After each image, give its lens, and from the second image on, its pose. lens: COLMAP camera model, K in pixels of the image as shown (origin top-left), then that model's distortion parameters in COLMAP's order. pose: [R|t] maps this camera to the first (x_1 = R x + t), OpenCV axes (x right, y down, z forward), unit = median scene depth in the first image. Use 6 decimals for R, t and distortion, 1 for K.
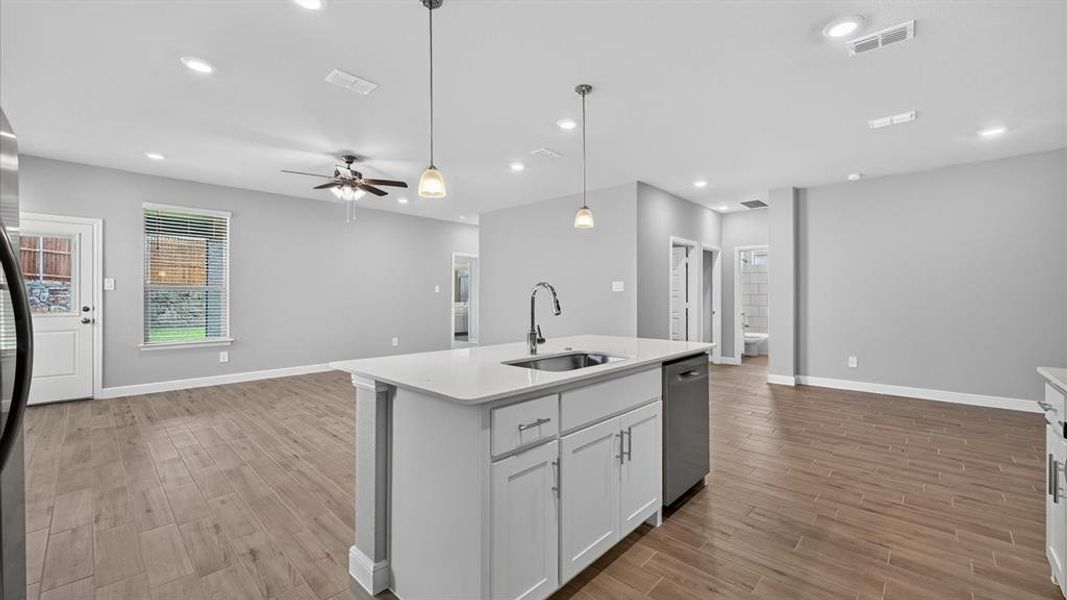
lens RADIAL K [[421.9, 0, 534.2], [0, 421.9, 297.5], [0, 0, 1]] dist [-0.003163, 0.000832]
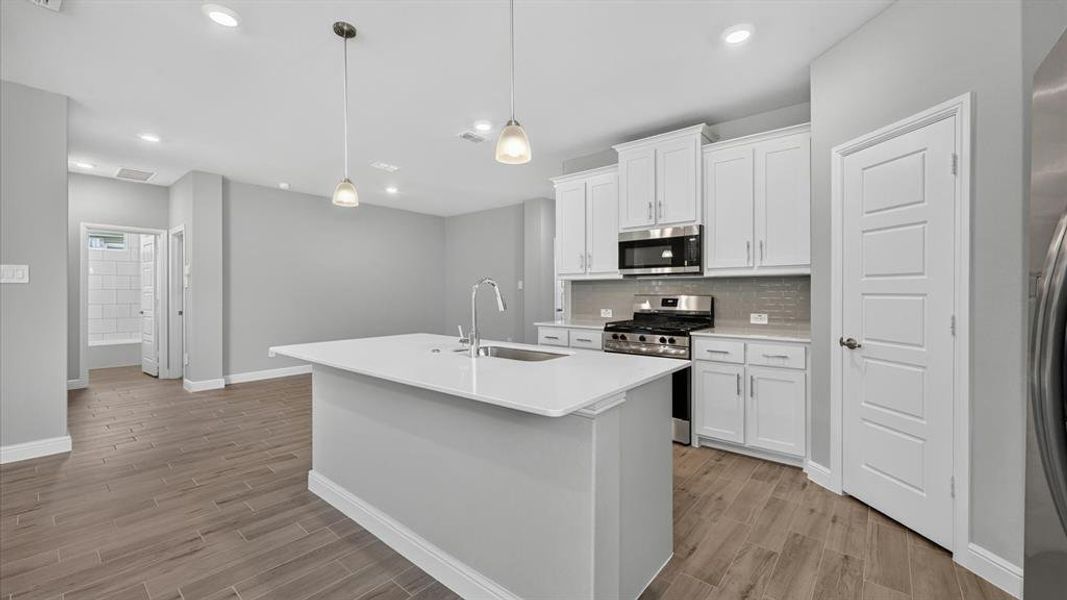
lens RADIAL K [[421.9, 0, 533.7], [0, 421.9, 299.5], [0, 0, 1]] dist [-0.003163, 0.000832]
pose [[-0.058725, -0.019253, 0.998089, -0.596631], [0.004581, 0.999798, 0.019556, -0.005223], [-0.998264, 0.005720, -0.058625, 0.592475]]
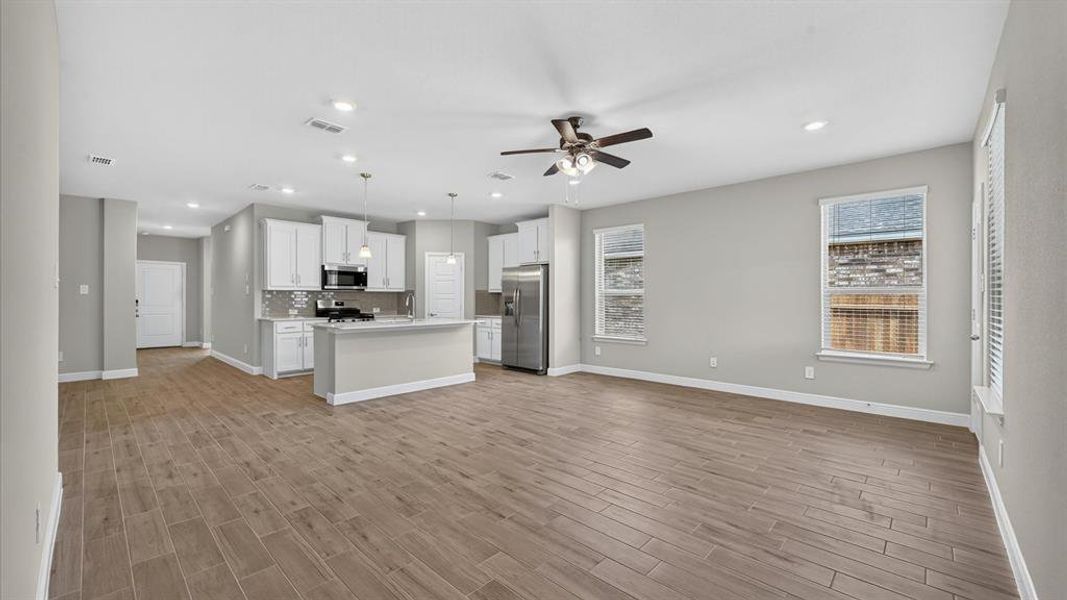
lens RADIAL K [[421.9, 0, 527.1], [0, 421.9, 302.0], [0, 0, 1]] dist [-0.003163, 0.000832]
pose [[-0.999984, -0.003603, 0.004264, -0.461833], [-0.003560, 0.999942, 0.010168, -0.008173], [-0.004301, 0.010153, -0.999939, 2.293002]]
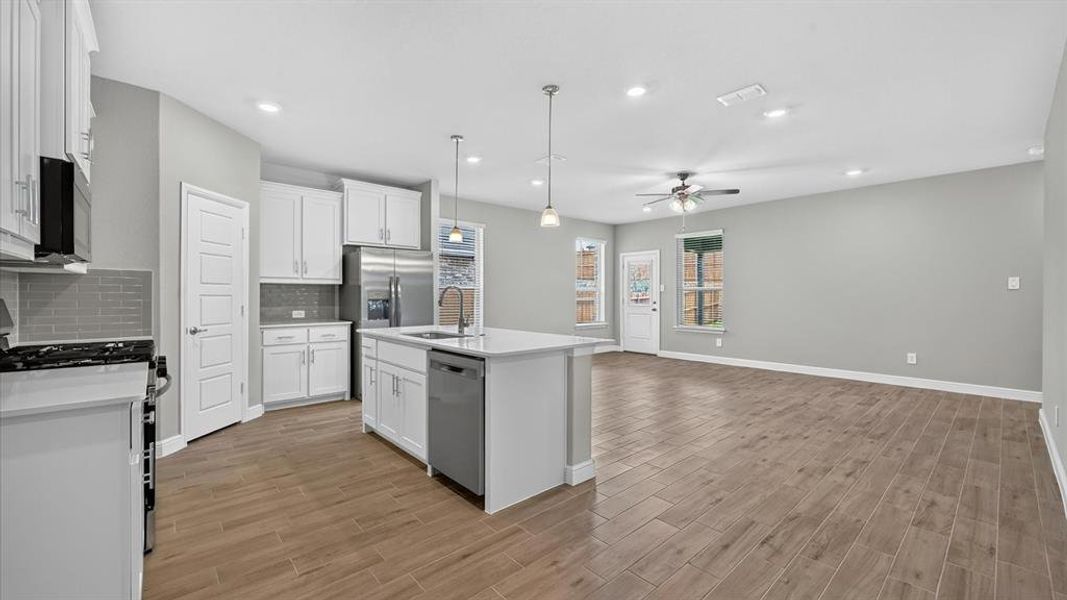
lens RADIAL K [[421.9, 0, 535.1], [0, 421.9, 295.6], [0, 0, 1]] dist [-0.003163, 0.000832]
pose [[-0.081925, 0.000522, -0.996638, 0.967281], [-0.004072, 0.999991, 0.000858, -0.001359], [0.996630, 0.004128, -0.081922, 0.895436]]
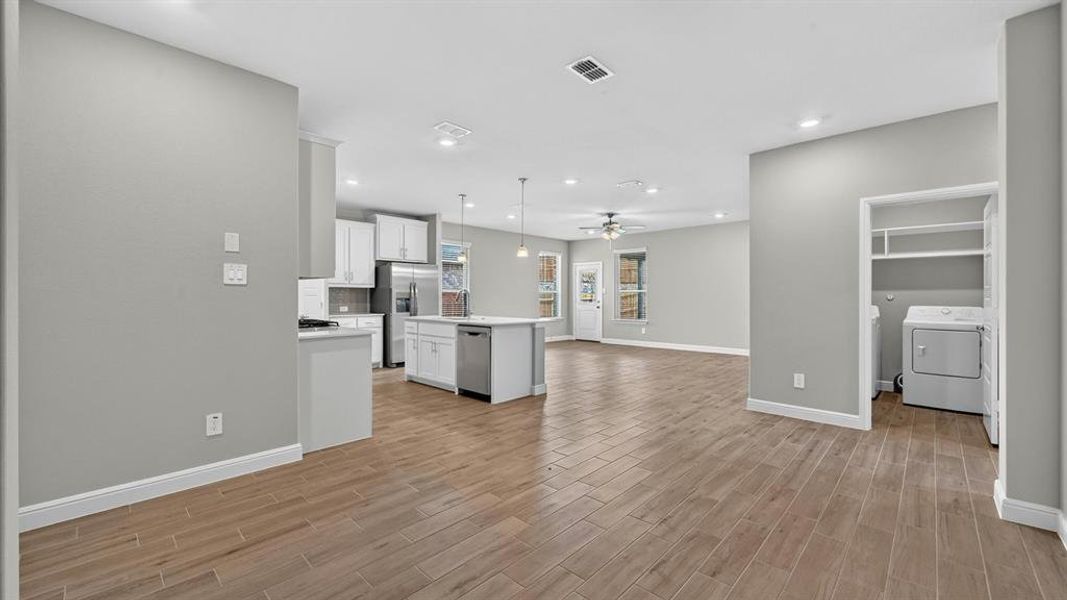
lens RADIAL K [[421.9, 0, 537.4], [0, 421.9, 291.1], [0, 0, 1]] dist [-0.003163, 0.000832]
pose [[0.008336, -0.013197, -0.999878, 1.642402], [-0.004537, 0.999902, -0.013235, 0.003285], [0.999955, 0.004647, 0.008276, 0.896229]]
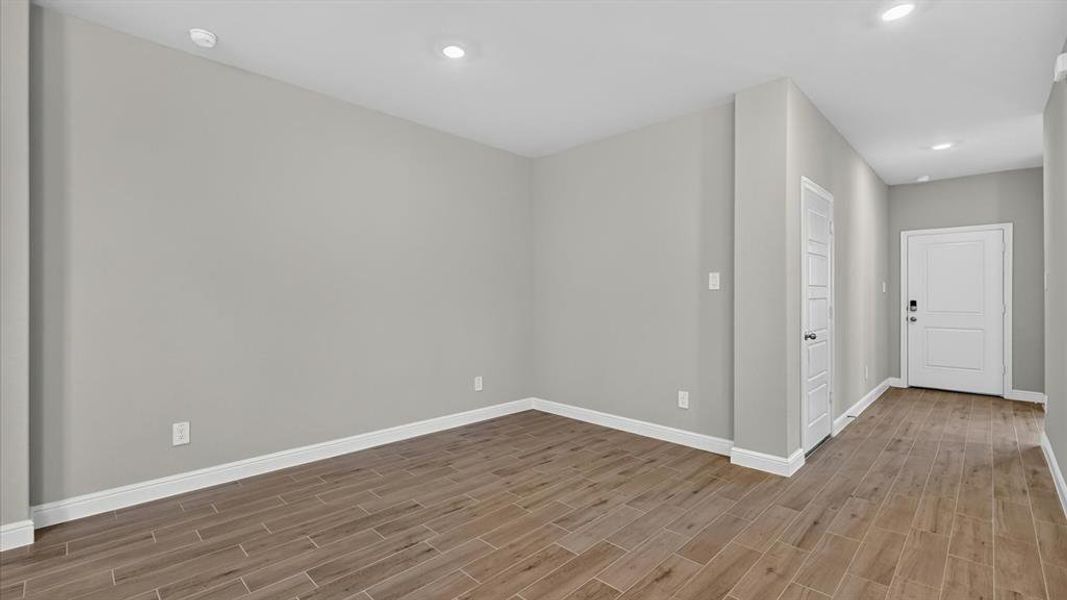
lens RADIAL K [[421.9, 0, 533.4], [0, 421.9, 297.1], [0, 0, 1]] dist [-0.003163, 0.000832]
pose [[0.022062, -0.006662, 0.999734, 0.430818], [0.000813, 0.999978, 0.006645, -0.002844], [-0.999756, 0.000666, 0.022067, 0.911187]]
